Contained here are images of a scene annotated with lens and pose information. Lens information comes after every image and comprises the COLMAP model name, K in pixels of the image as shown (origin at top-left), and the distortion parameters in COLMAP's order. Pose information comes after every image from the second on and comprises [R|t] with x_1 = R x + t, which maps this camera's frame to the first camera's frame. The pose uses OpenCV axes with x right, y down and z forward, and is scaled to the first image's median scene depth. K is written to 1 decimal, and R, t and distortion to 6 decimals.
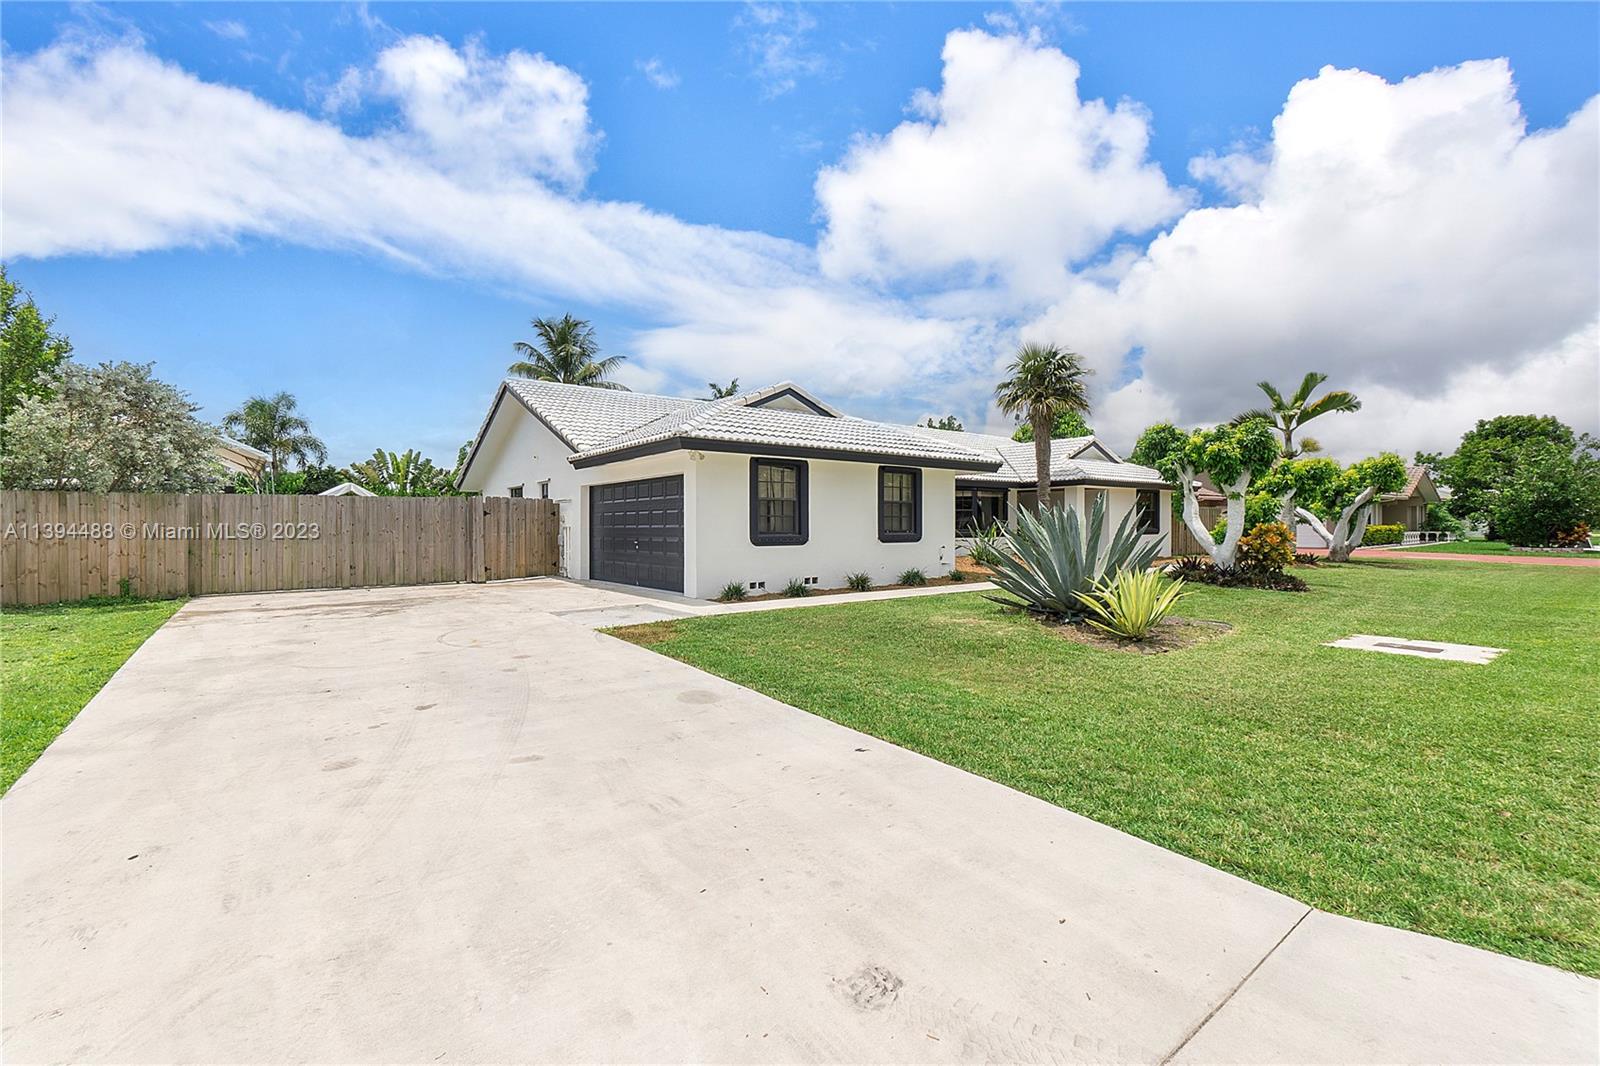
lens RADIAL K [[689.5, 0, 798.8], [0, 689.5, 528.0], [0, 0, 1]] dist [-0.006379, 0.000257]
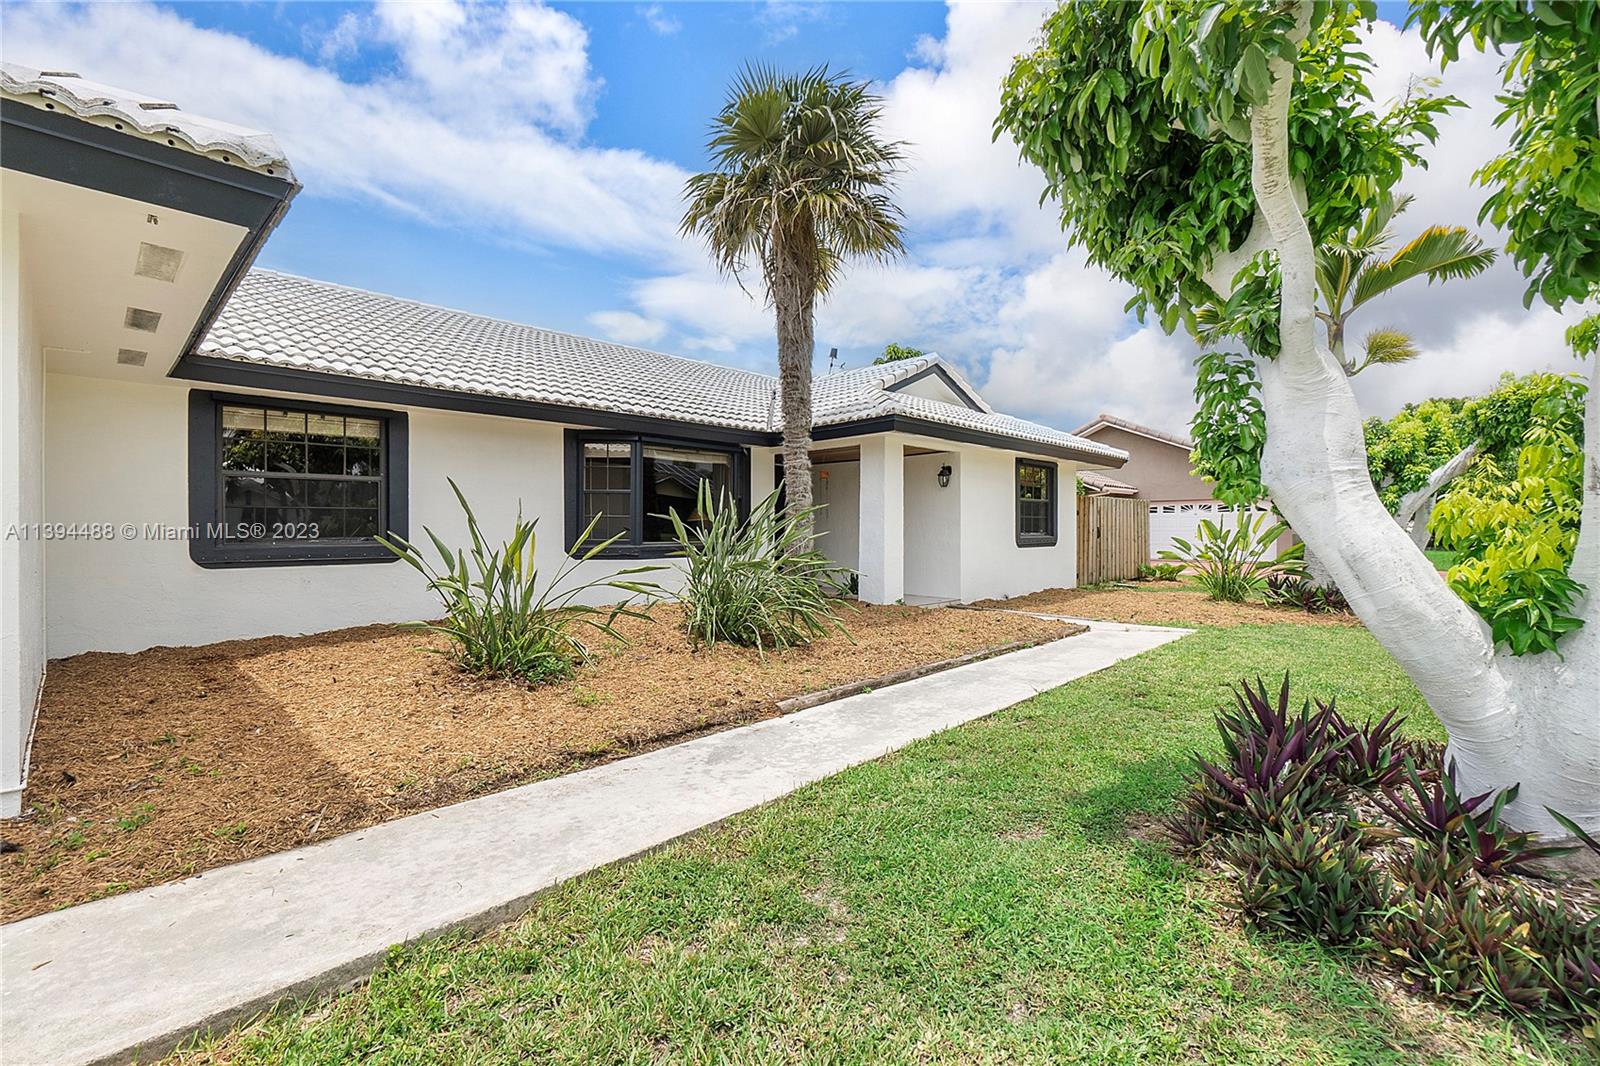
lens RADIAL K [[689.5, 0, 798.8], [0, 689.5, 528.0], [0, 0, 1]] dist [-0.006379, 0.000257]
pose [[0.989061, 0.002197, 0.147491, 0.283631], [-0.001755, 0.999994, -0.003126, -0.002685], [-0.147497, 0.002833, 0.989058, 0.574340]]
